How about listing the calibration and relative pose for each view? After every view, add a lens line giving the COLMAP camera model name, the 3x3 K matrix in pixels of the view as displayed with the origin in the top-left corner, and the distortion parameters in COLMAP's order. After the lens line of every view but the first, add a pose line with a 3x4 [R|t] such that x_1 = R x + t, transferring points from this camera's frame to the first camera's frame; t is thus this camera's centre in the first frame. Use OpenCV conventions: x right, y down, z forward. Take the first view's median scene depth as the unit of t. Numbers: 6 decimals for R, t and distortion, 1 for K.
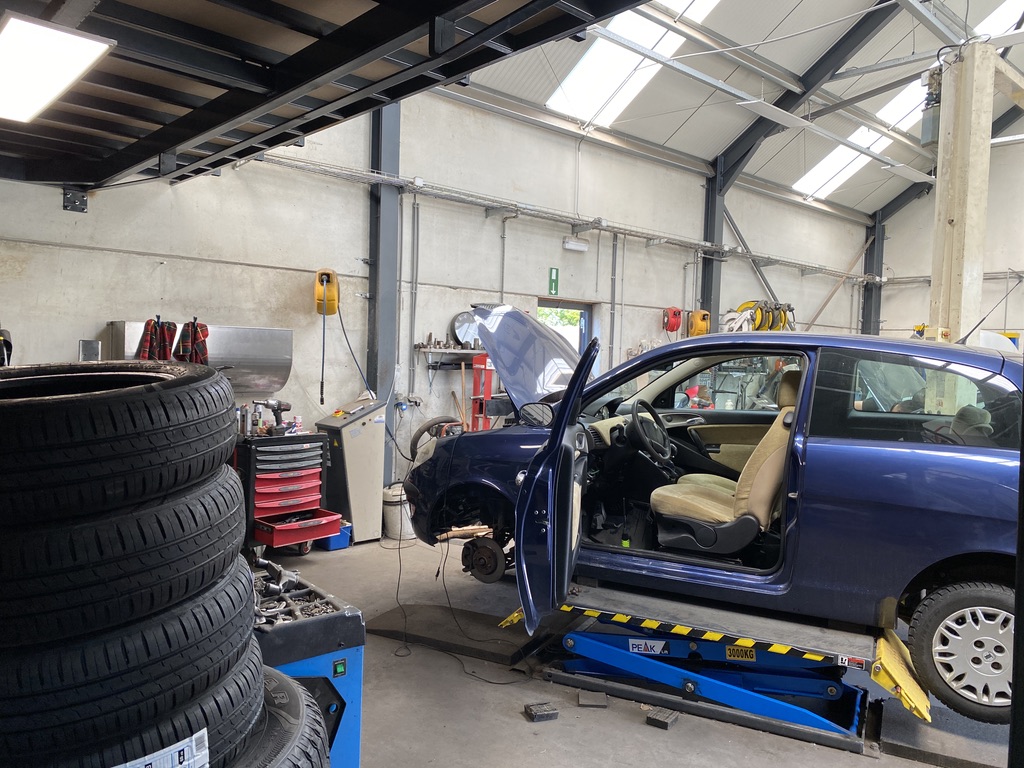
lens RADIAL K [[787.1, 0, 503.4], [0, 787.1, 378.9], [0, 0, 1]] dist [0.010839, -0.006131]
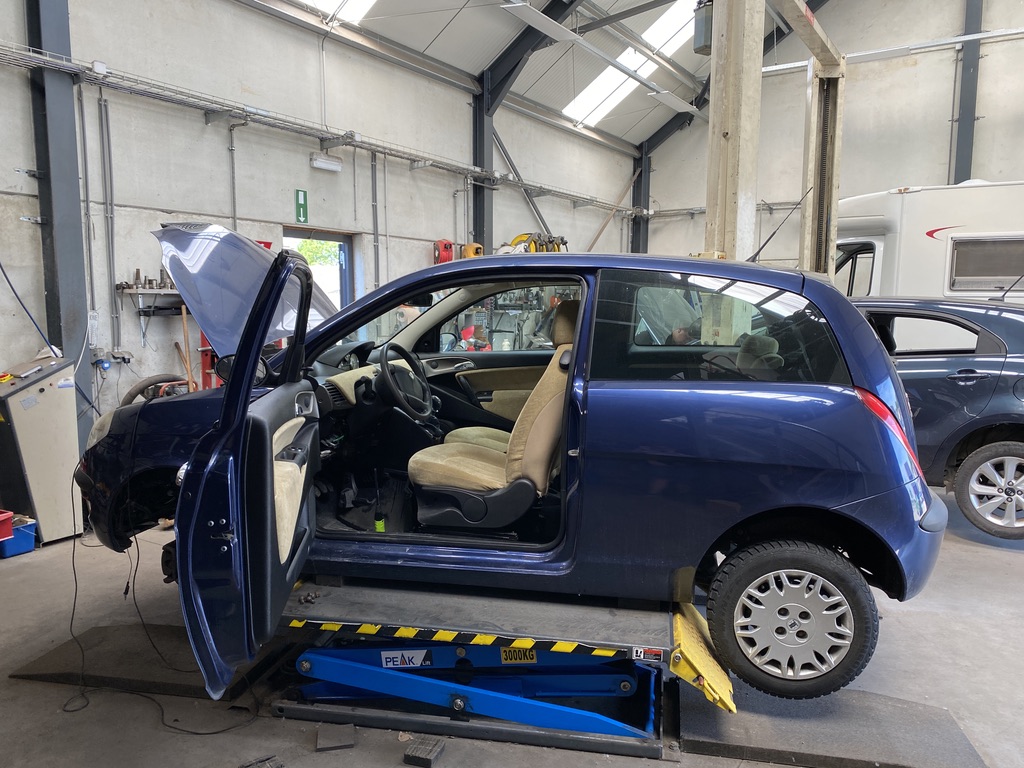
lens RADIAL K [[785.5, 0, 509.5], [0, 785.5, 392.6], [0, 0, 1]] dist [0.060136, -0.071136]
pose [[0.960989, -0.059882, 0.270026, 0.056480], [0.035798, 0.994999, 0.093253, 0.004960], [-0.274260, -0.079949, 0.958327, 0.157696]]
